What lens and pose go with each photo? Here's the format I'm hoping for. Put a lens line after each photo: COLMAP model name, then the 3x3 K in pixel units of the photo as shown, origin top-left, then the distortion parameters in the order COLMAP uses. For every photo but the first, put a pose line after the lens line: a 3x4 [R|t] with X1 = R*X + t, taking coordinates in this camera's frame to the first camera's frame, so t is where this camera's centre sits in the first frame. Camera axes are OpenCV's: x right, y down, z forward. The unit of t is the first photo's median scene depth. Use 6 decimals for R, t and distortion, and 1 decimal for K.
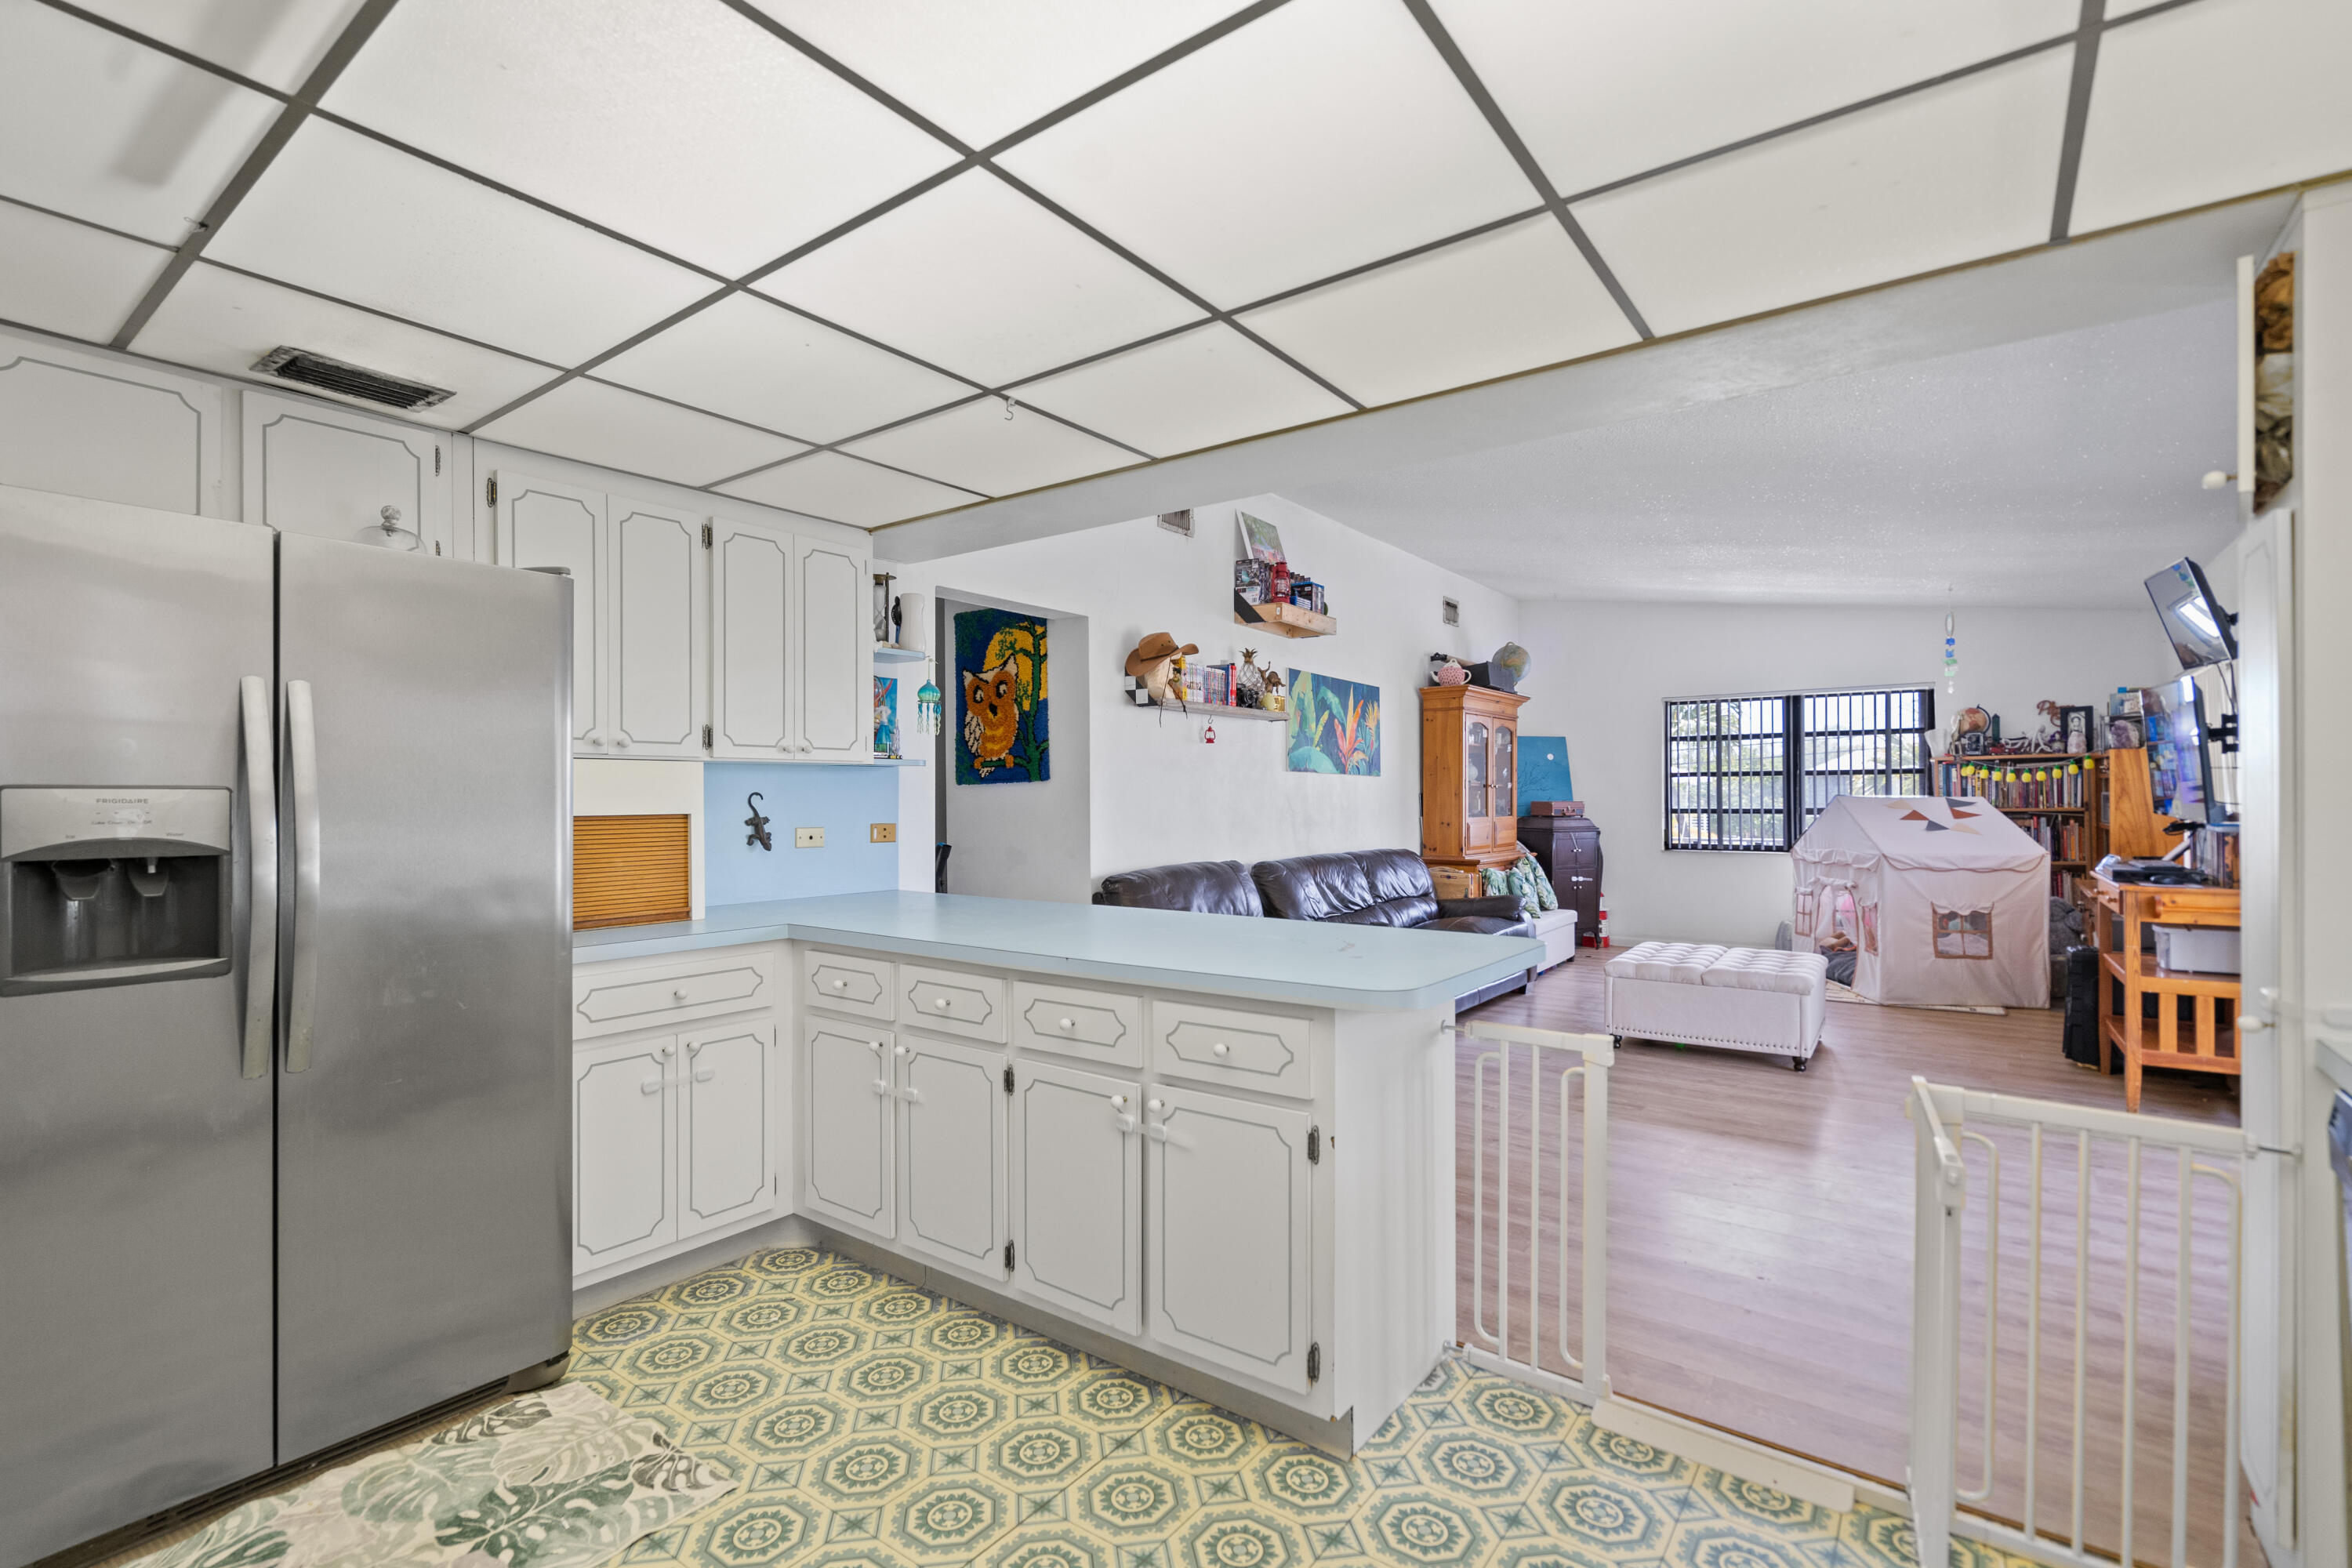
lens RADIAL K [[1076.9, 0, 1163.5], [0, 1076.9, 793.0], [0, 0, 1]] dist [-0.004919, 0.003149]
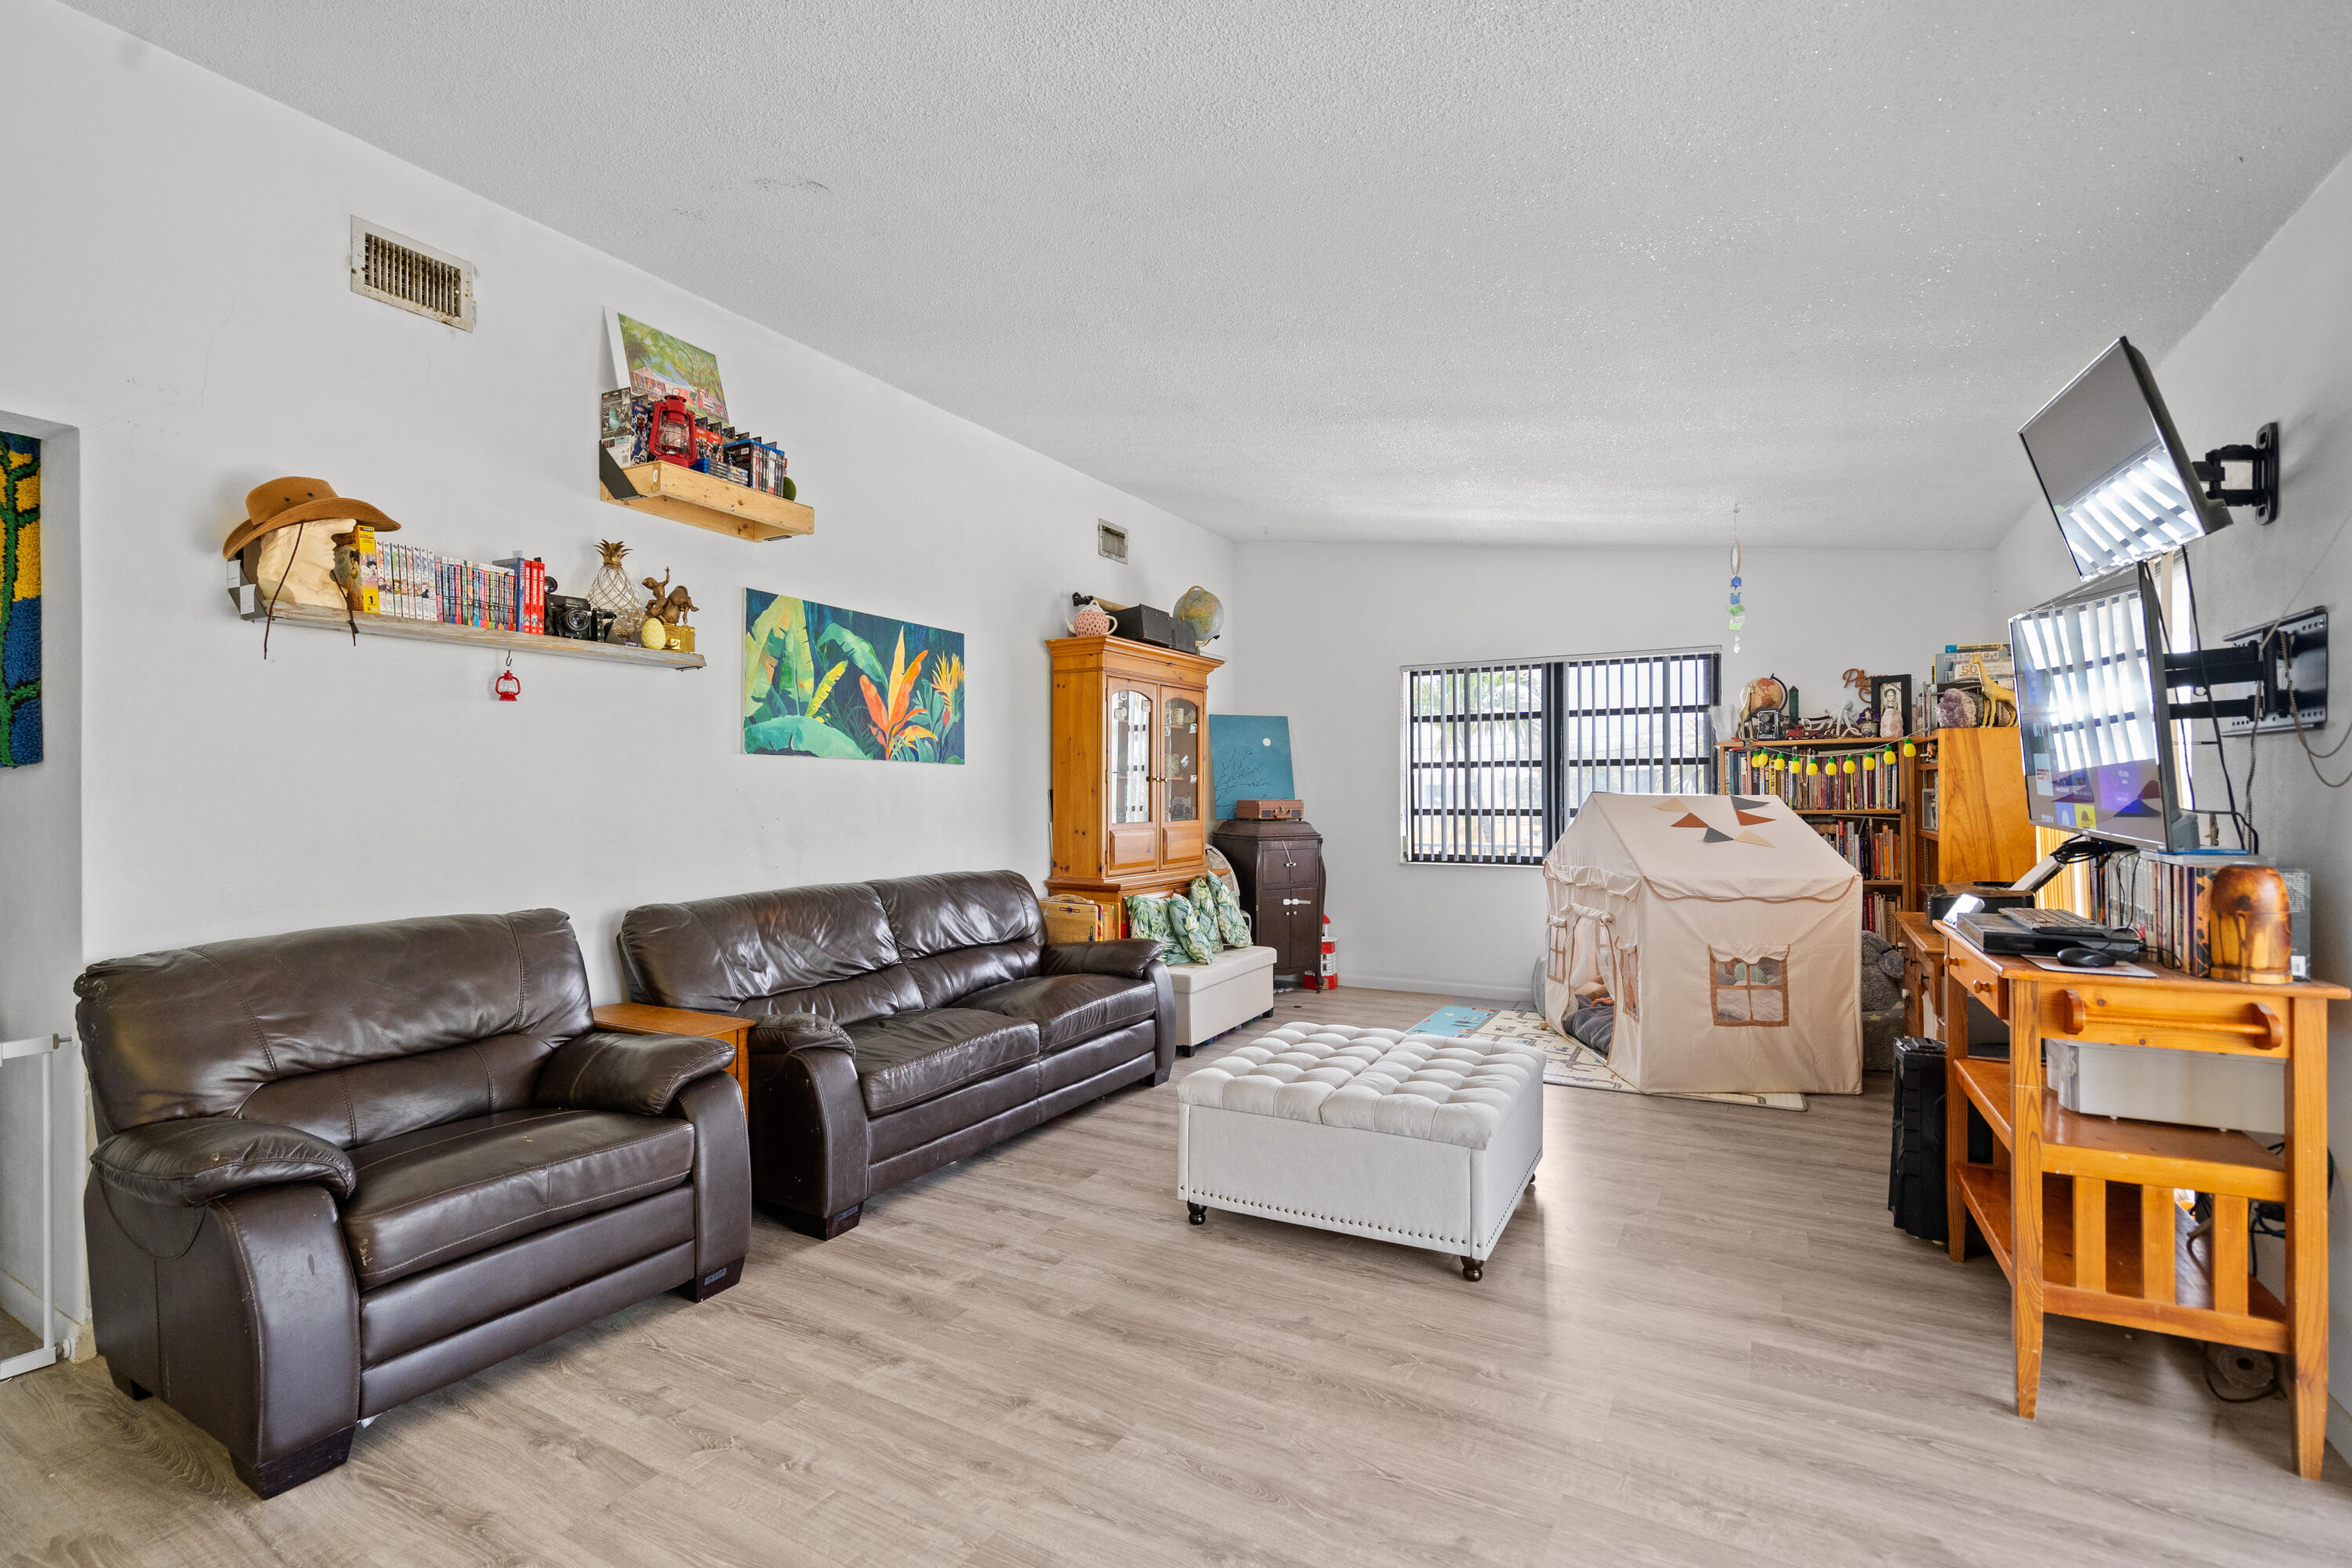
lens RADIAL K [[1076.9, 0, 1165.2], [0, 1076.9, 787.0], [0, 0, 1]] dist [-0.004919, 0.003149]
pose [[0.991886, 0.001096, 0.127126, 0.263105], [-0.000962, 0.999999, -0.001111, -0.000597], [-0.127127, 0.000979, 0.991886, 0.335521]]
